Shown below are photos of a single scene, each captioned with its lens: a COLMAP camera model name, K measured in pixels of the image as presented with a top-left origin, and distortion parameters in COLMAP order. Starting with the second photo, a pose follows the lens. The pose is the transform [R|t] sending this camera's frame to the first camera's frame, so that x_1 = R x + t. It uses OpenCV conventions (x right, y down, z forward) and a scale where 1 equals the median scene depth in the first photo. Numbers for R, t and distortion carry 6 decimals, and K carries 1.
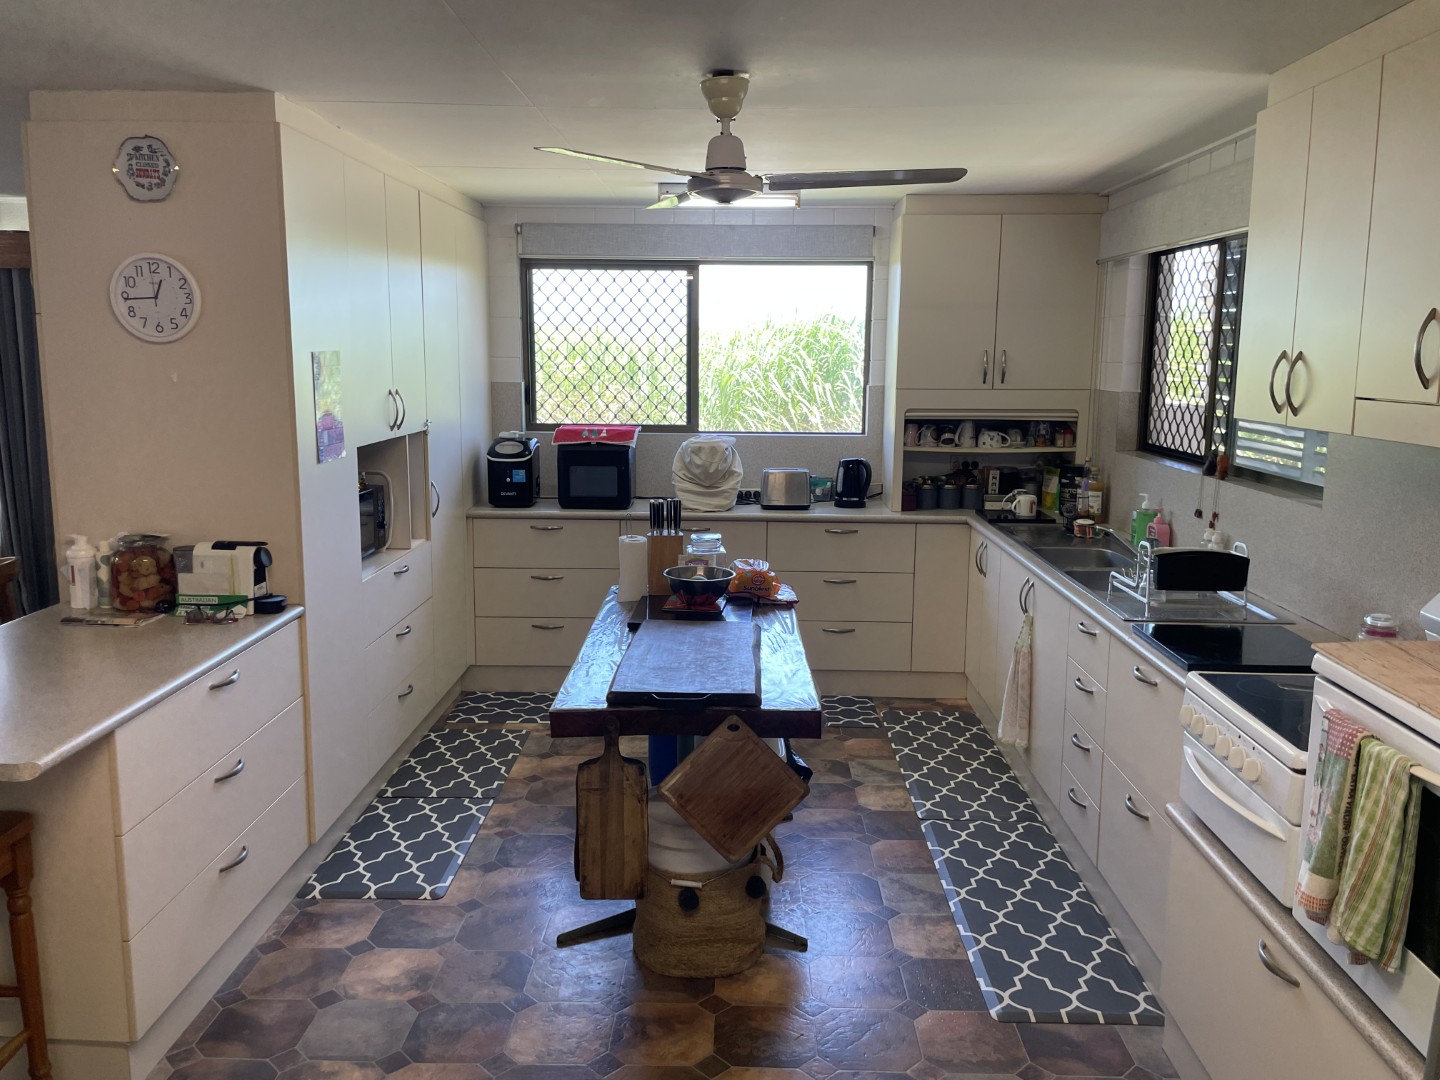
lens RADIAL K [[1108.6, 0, 710.5], [0, 1108.6, 527.8], [0, 0, 1]] dist [0.078281, -0.101738]
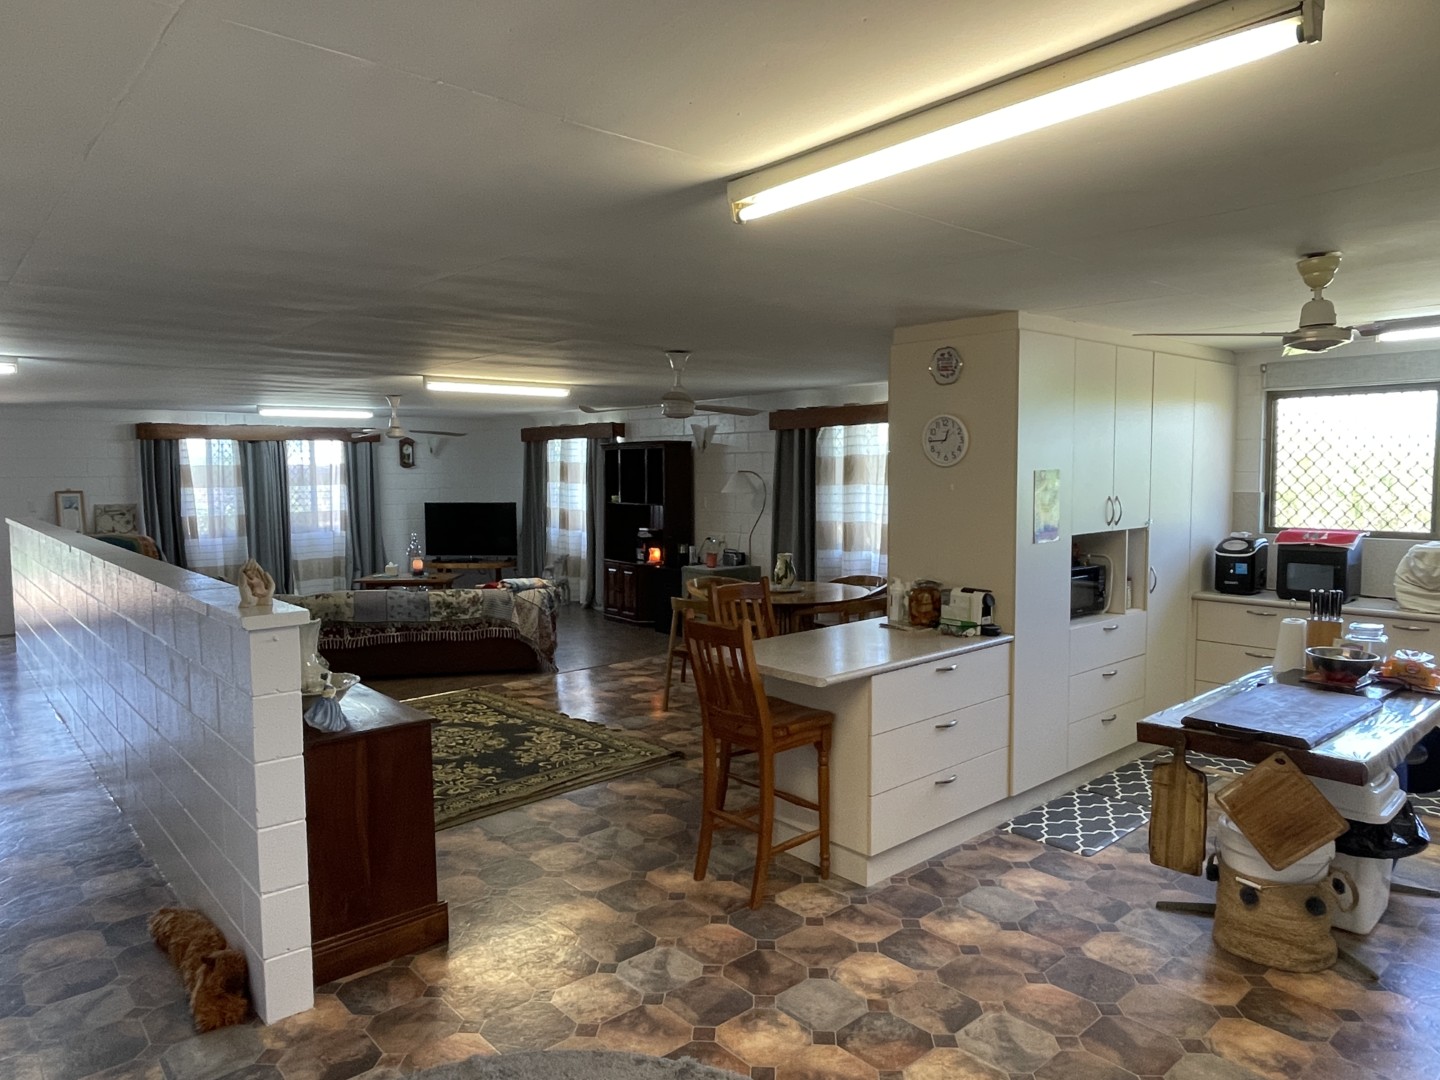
lens RADIAL K [[929.9, 0, 724.6], [0, 929.9, 541.8], [0, 0, 1]] dist [0.002177, -0.006145]
pose [[0.684021, 0.044687, -0.728092, 0.295800], [-0.102202, 0.994148, -0.035000, 0.028524], [0.722267, 0.098353, 0.684585, -0.174250]]
